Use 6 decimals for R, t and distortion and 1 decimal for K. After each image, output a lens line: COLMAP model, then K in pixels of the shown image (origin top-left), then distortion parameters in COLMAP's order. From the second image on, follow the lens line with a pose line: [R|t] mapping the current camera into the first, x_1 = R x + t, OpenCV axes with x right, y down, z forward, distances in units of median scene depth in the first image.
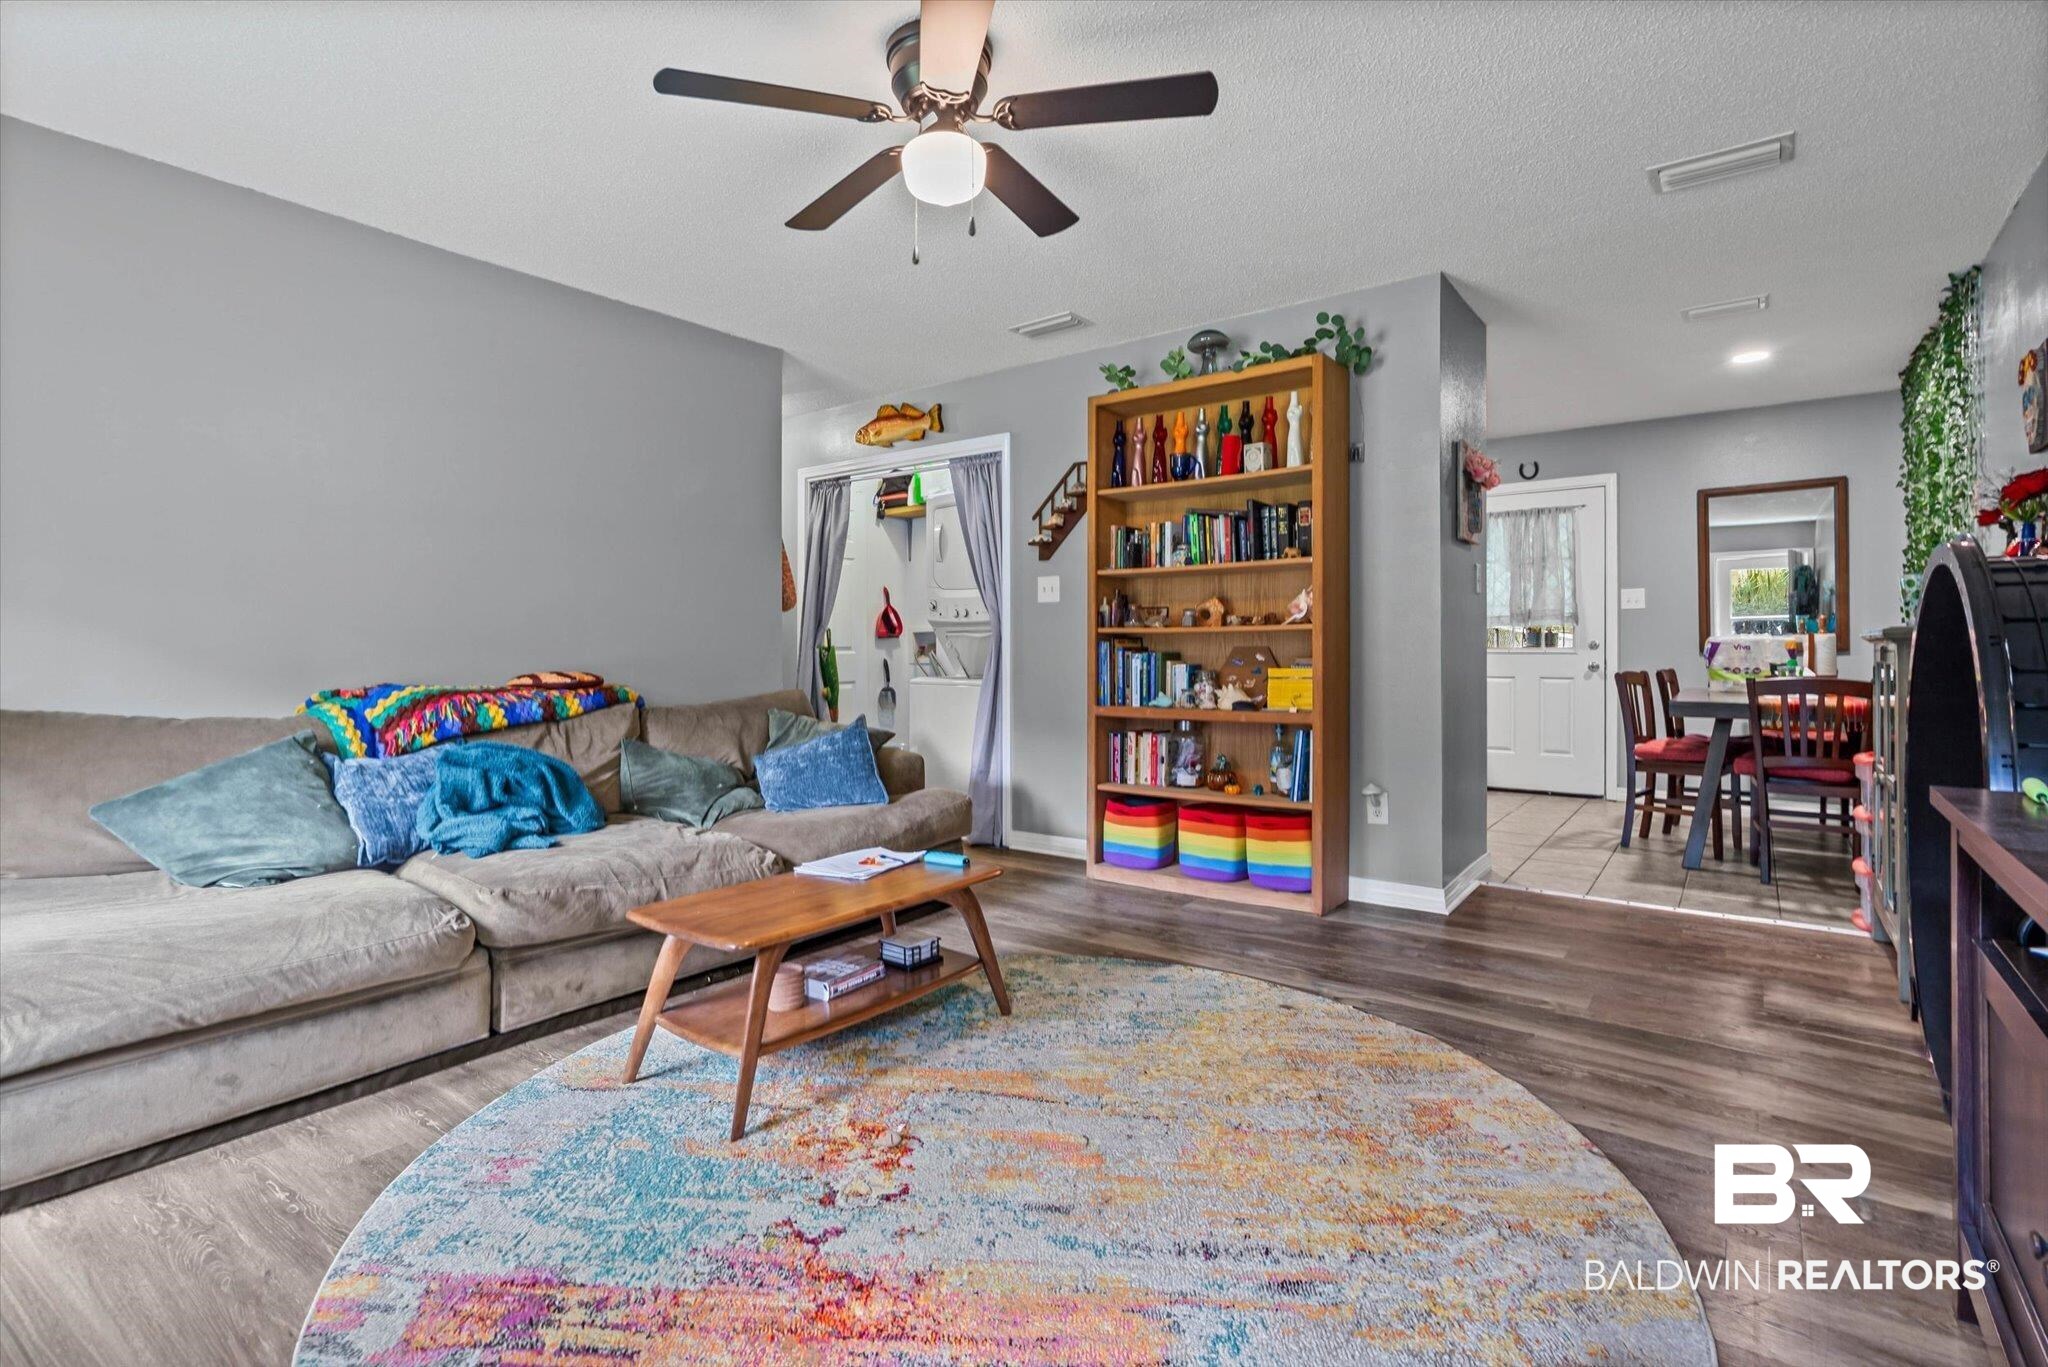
lens RADIAL K [[966.2, 0, 1022.4], [0, 966.2, 657.0], [0, 0, 1]] dist [0.000113, 0.001041]
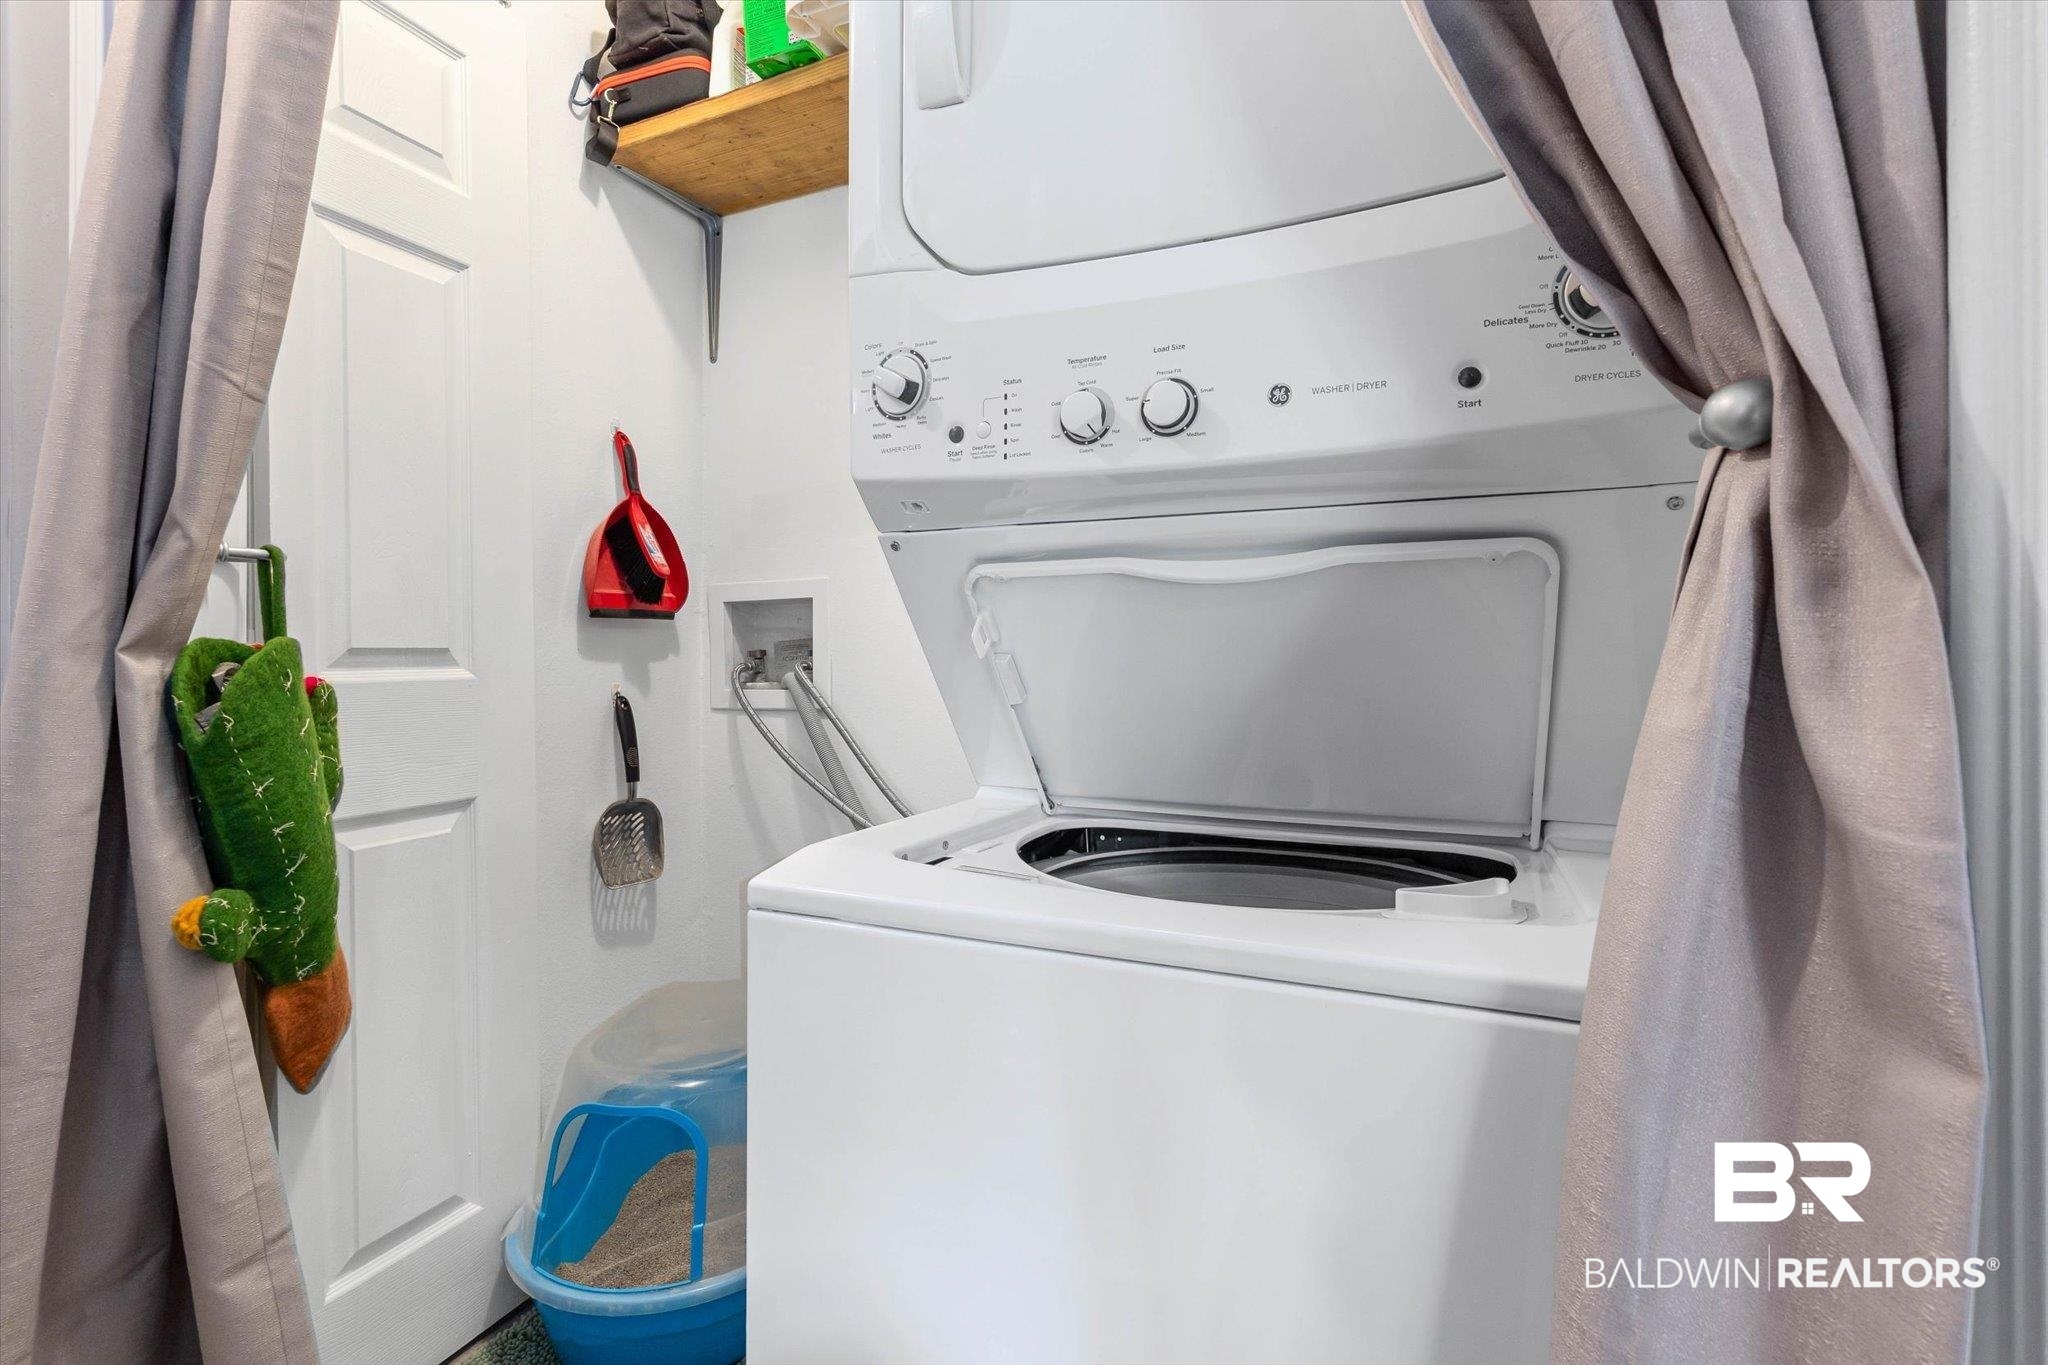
lens RADIAL K [[946.4, 0, 1028.9], [0, 946.4, 690.2], [0, 0, 1]] dist [0.000110, 0.000130]
pose [[0.970806, -0.000005, 0.239865, -0.096649], [-0.003708, 0.999880, 0.015028, -0.003747], [-0.239836, -0.015479, 0.970690, 0.731105]]
